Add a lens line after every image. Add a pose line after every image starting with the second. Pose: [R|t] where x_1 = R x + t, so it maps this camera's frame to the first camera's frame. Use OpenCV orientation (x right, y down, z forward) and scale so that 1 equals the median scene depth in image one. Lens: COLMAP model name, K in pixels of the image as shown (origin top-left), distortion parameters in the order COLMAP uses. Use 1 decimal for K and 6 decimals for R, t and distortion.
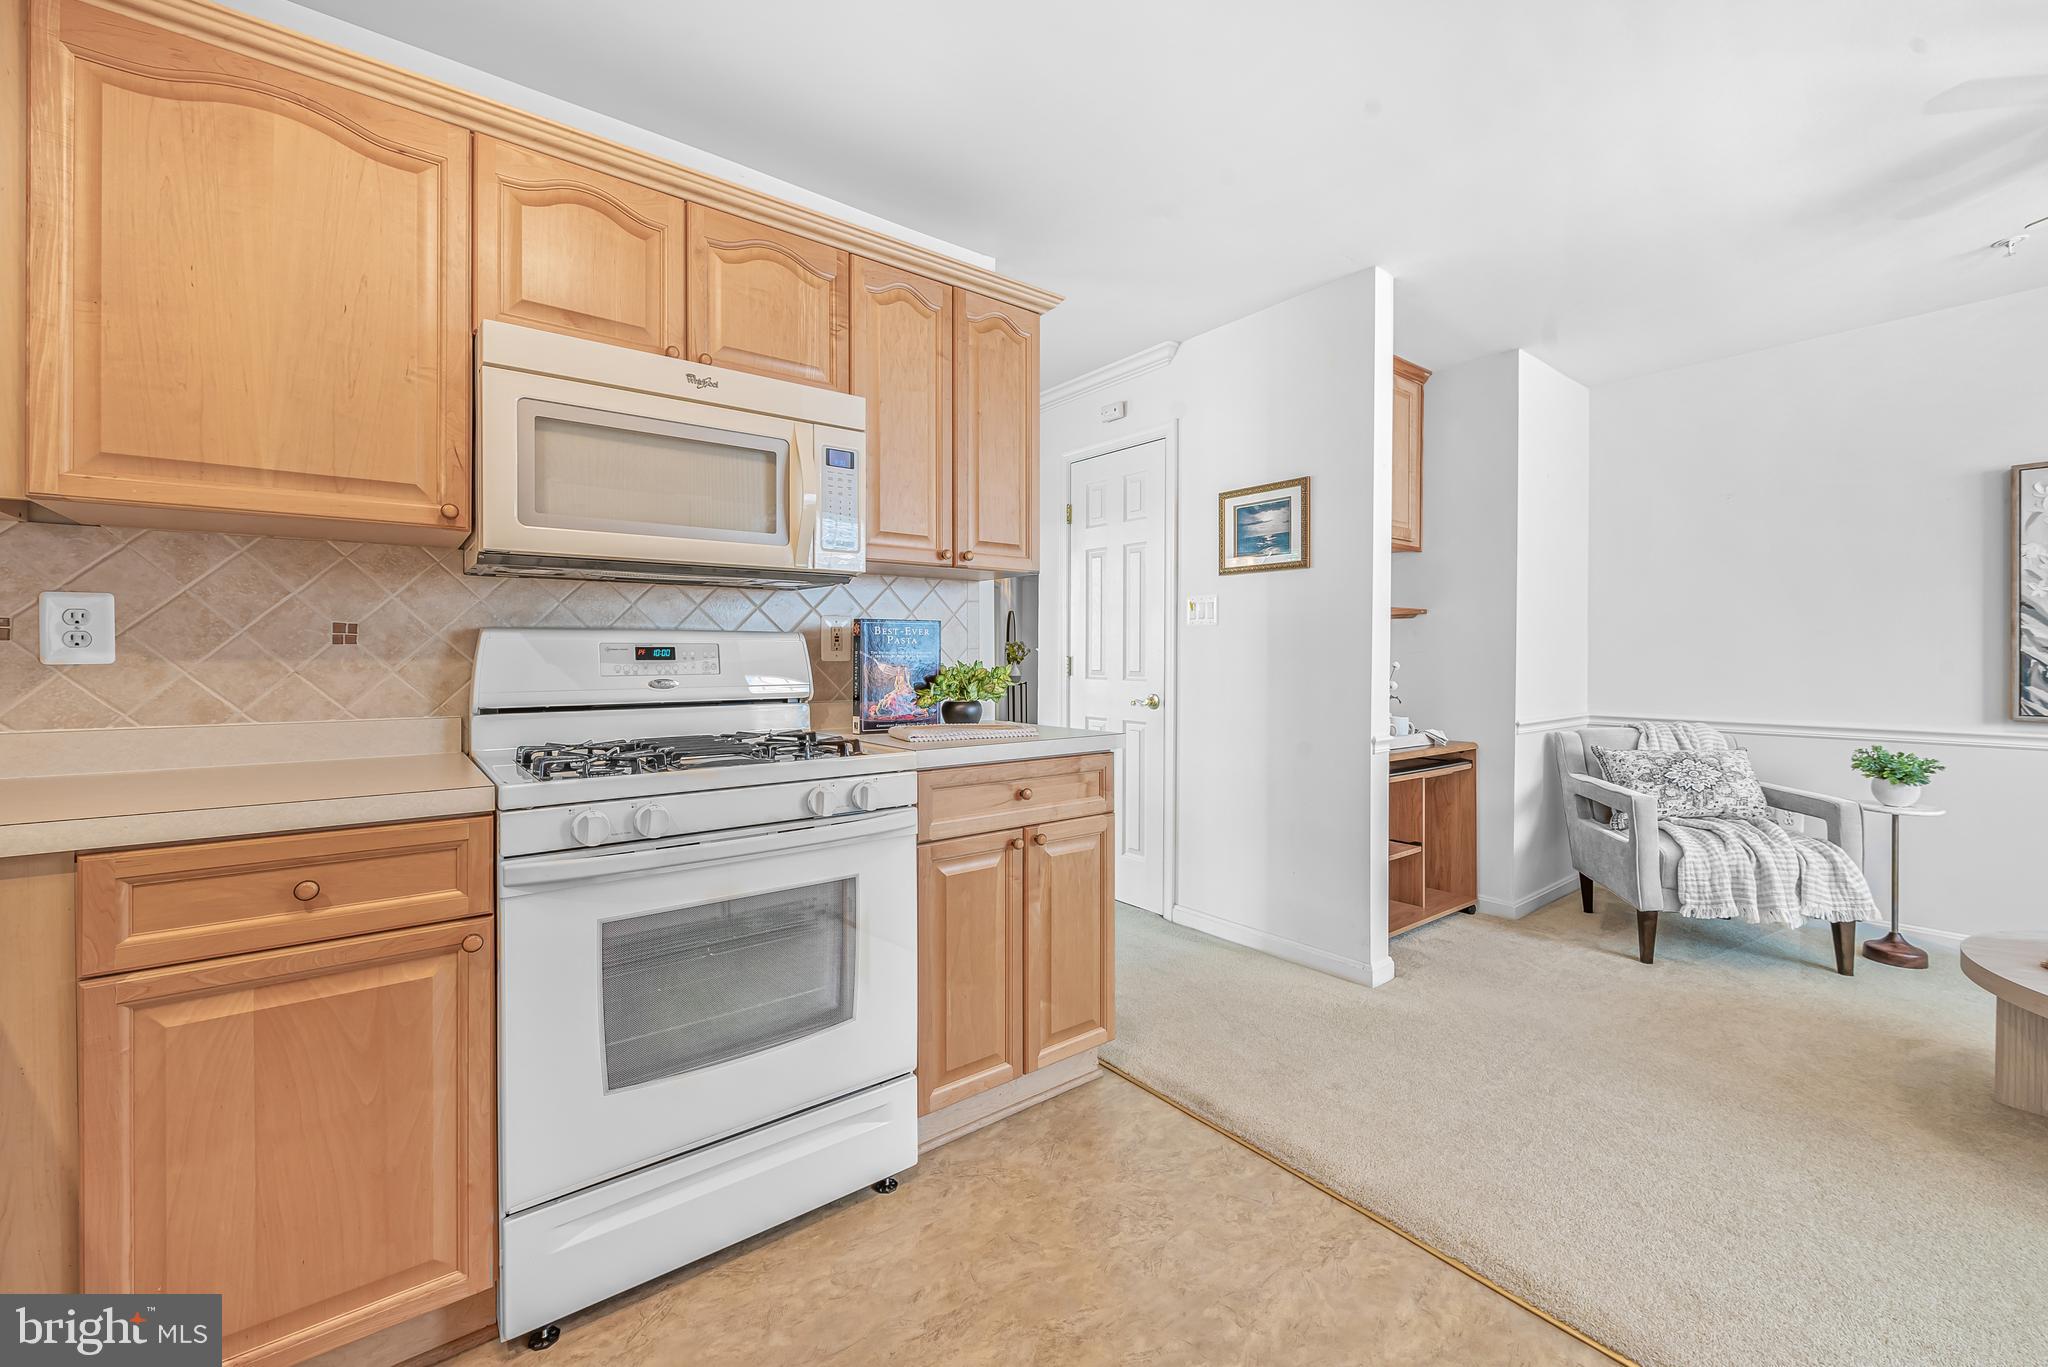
lens RADIAL K [[815.3, 0, 1029.8], [0, 815.3, 672.7], [0, 0, 1]] dist [-0.006613, -0.000245]
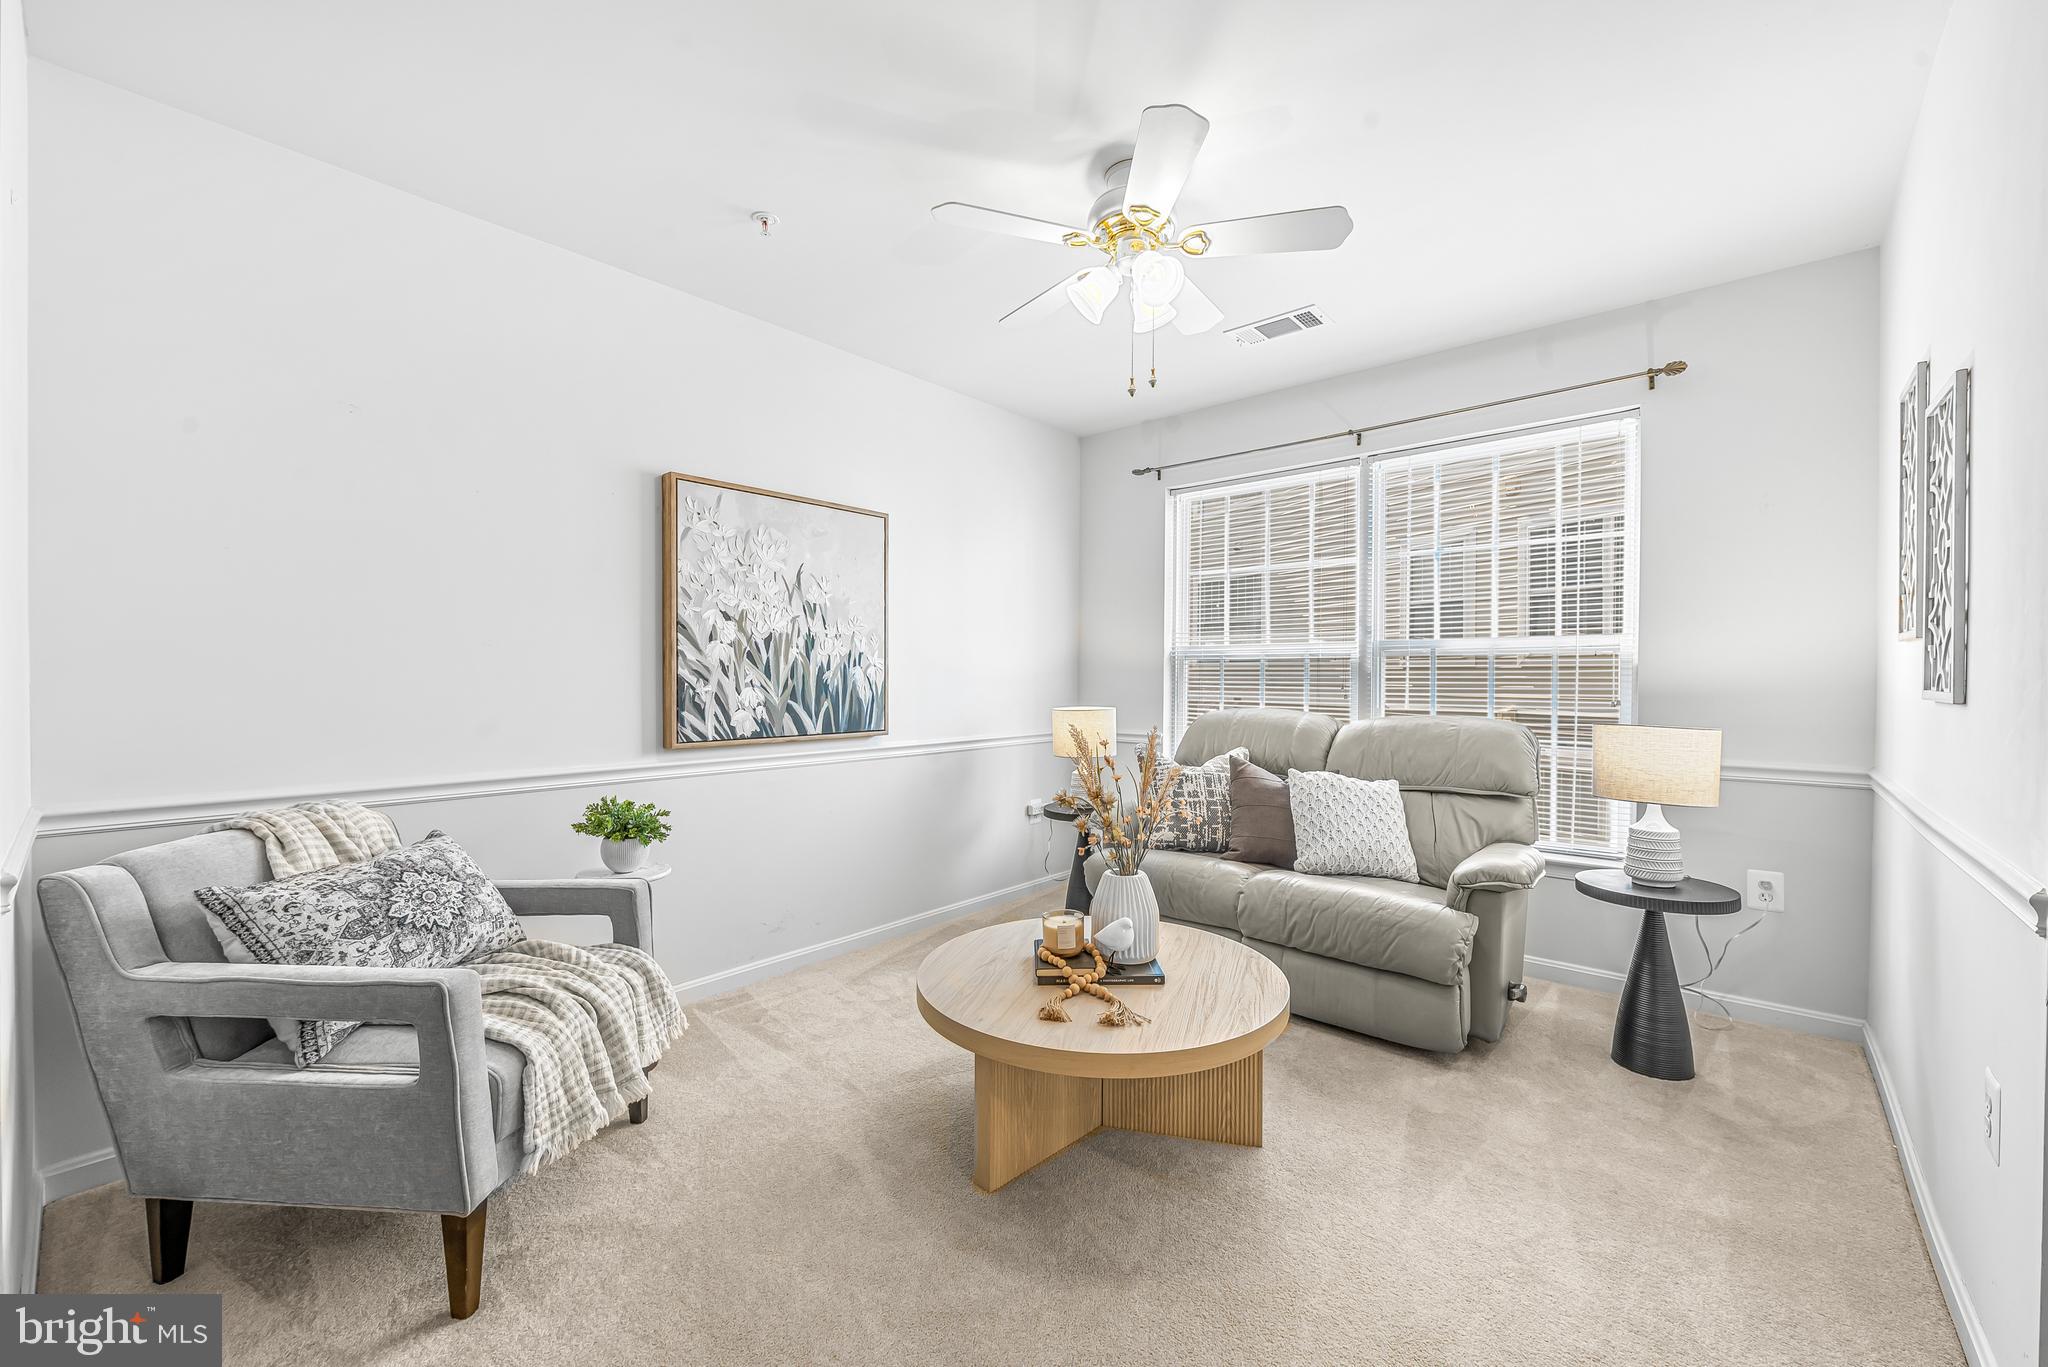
lens RADIAL K [[808.8, 0, 1024.0], [0, 808.8, 683.5], [0, 0, 1]] dist [-0.005580, -0.000181]
pose [[-0.186033, -0.008985, 0.982502, 0.242583], [0.016167, 0.999795, 0.012204, -0.021312], [-0.982410, 0.018155, -0.185850, 0.803314]]
